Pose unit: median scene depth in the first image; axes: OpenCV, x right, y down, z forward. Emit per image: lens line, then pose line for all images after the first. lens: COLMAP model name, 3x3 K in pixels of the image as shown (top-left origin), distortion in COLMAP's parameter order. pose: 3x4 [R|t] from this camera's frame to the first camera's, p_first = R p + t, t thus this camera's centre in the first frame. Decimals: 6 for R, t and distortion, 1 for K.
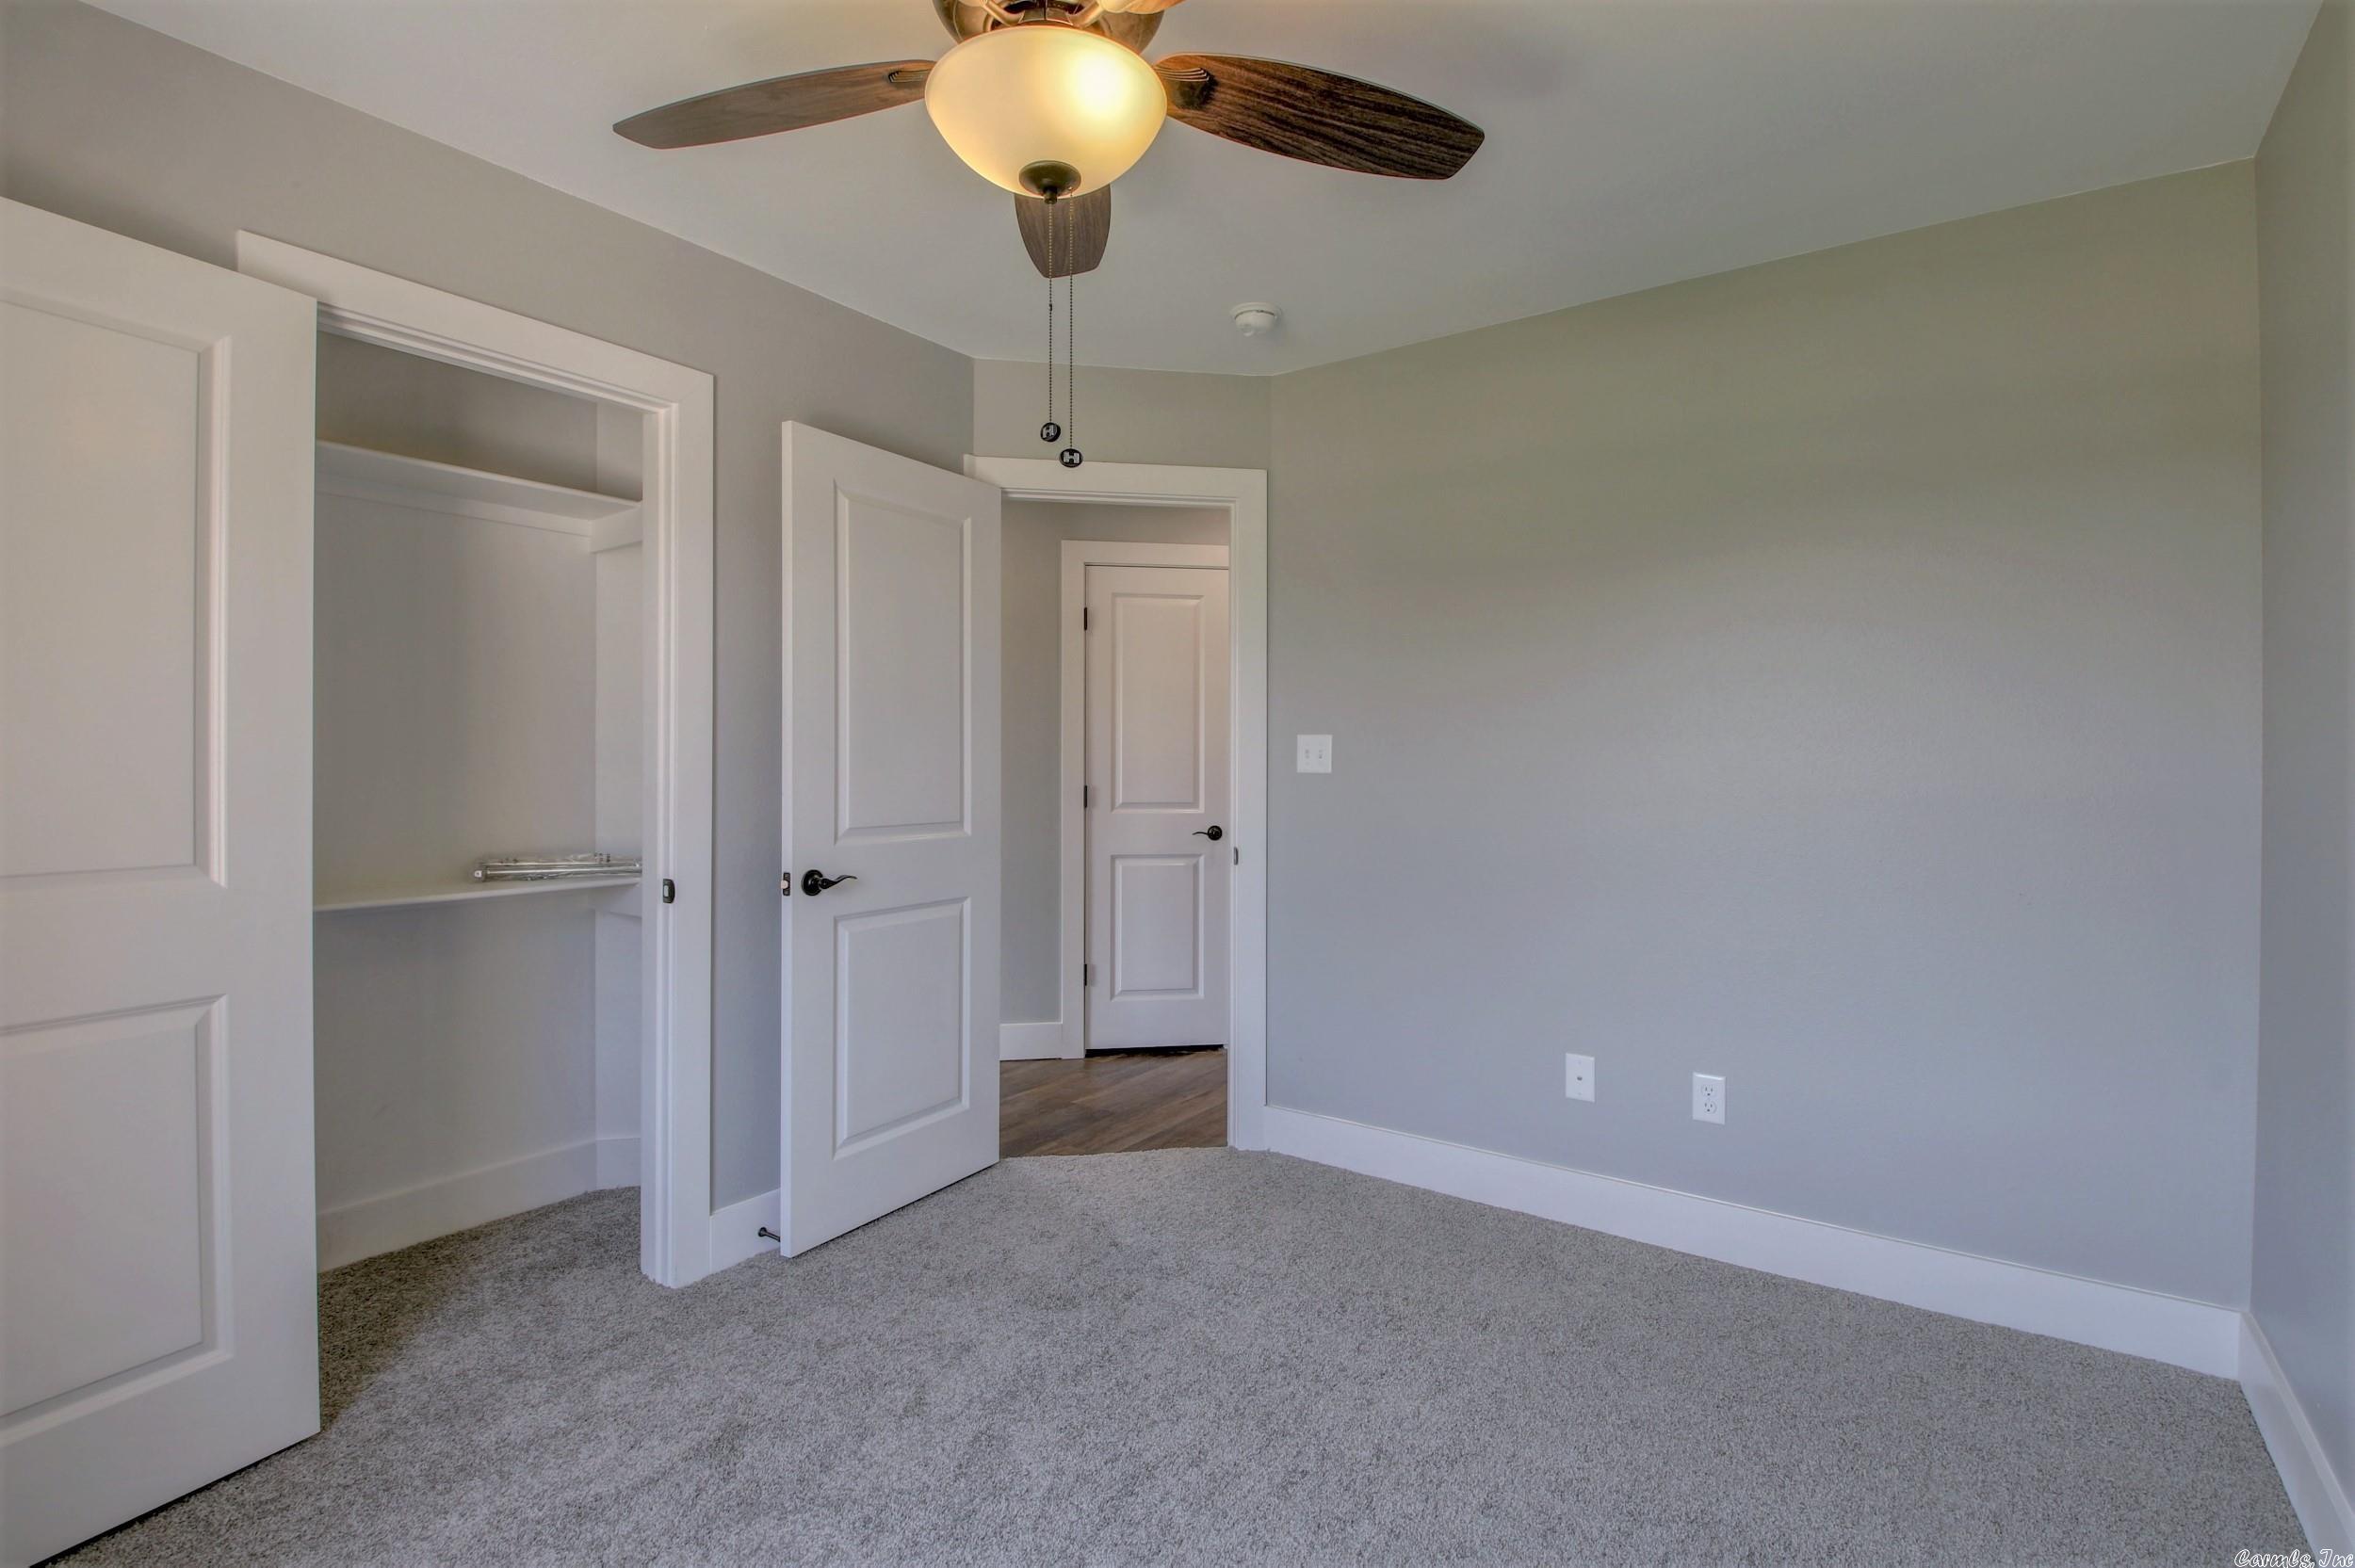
lens RADIAL K [[1106.9, 0, 1181.4], [0, 1106.9, 770.3], [0, 0, 1]] dist [0.015880, -0.029318]
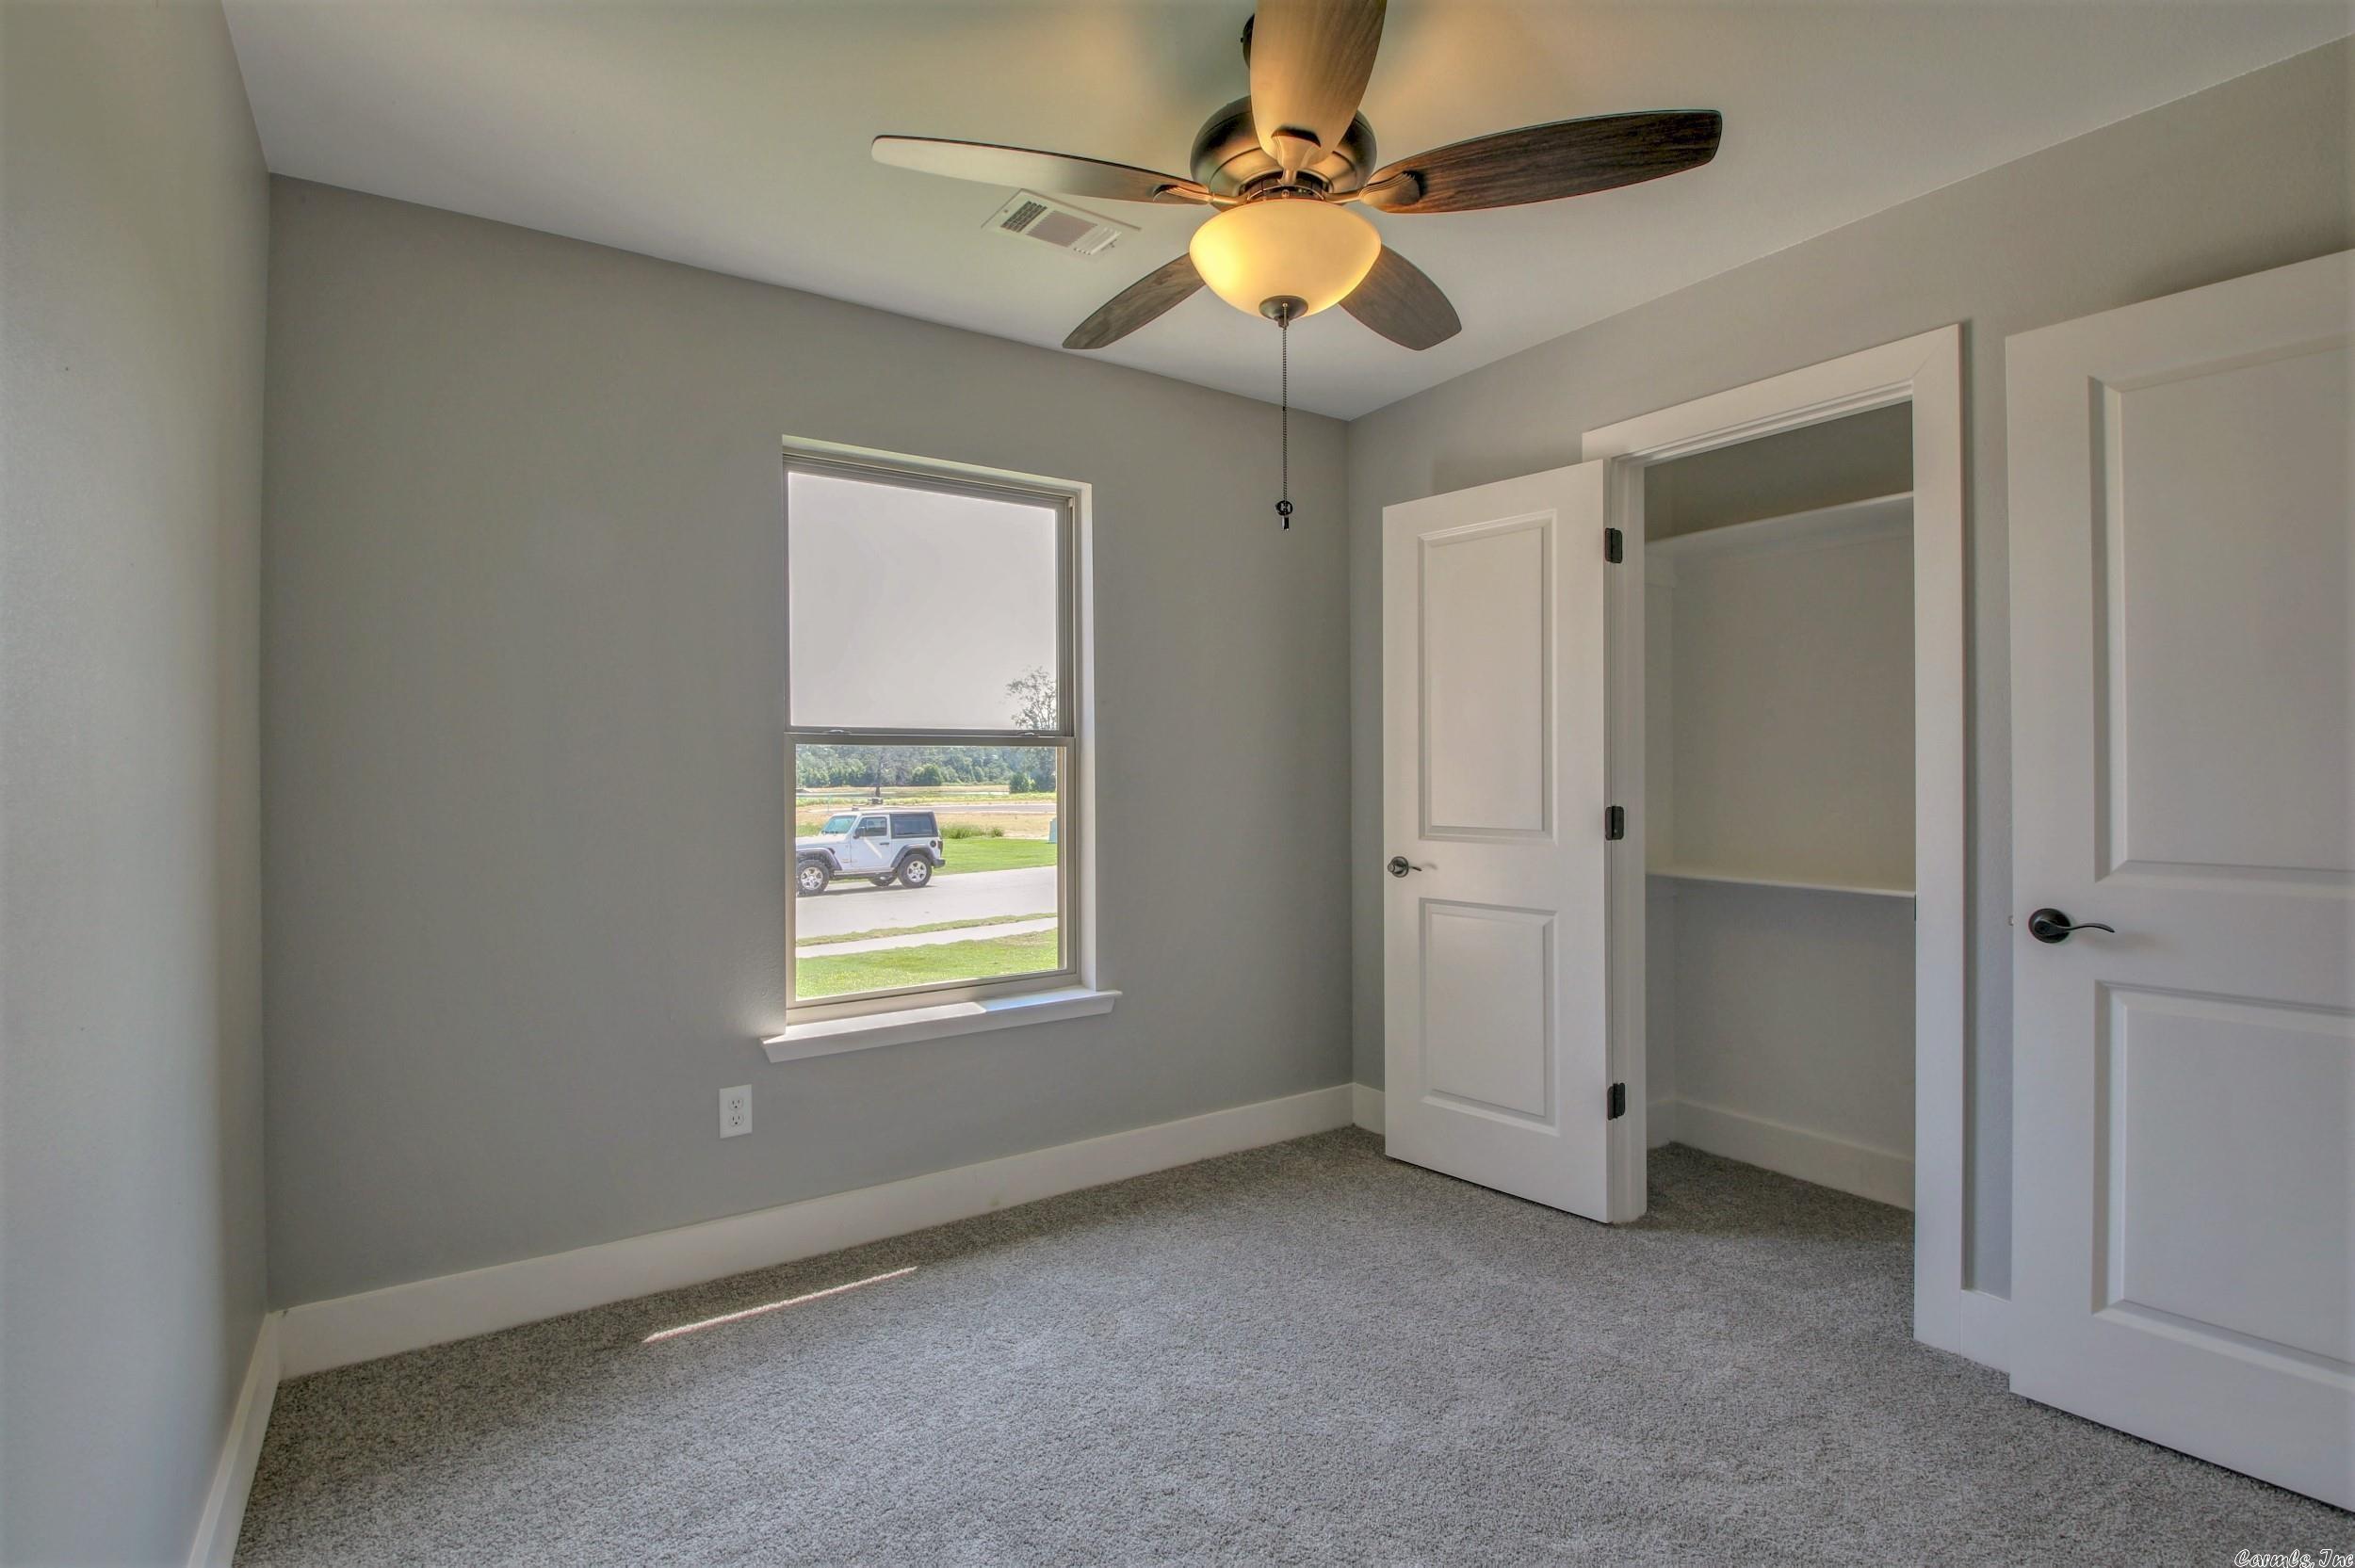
lens RADIAL K [[1091.5, 0, 1174.9], [0, 1091.5, 772.7], [0, 0, 1]] dist [0.016844, -0.028840]
pose [[-0.364393, 0.000504, -0.931245, 0.591347], [-0.001322, 0.999999, 0.001058, -0.003246], [0.931244, 0.001617, -0.364392, 0.734384]]
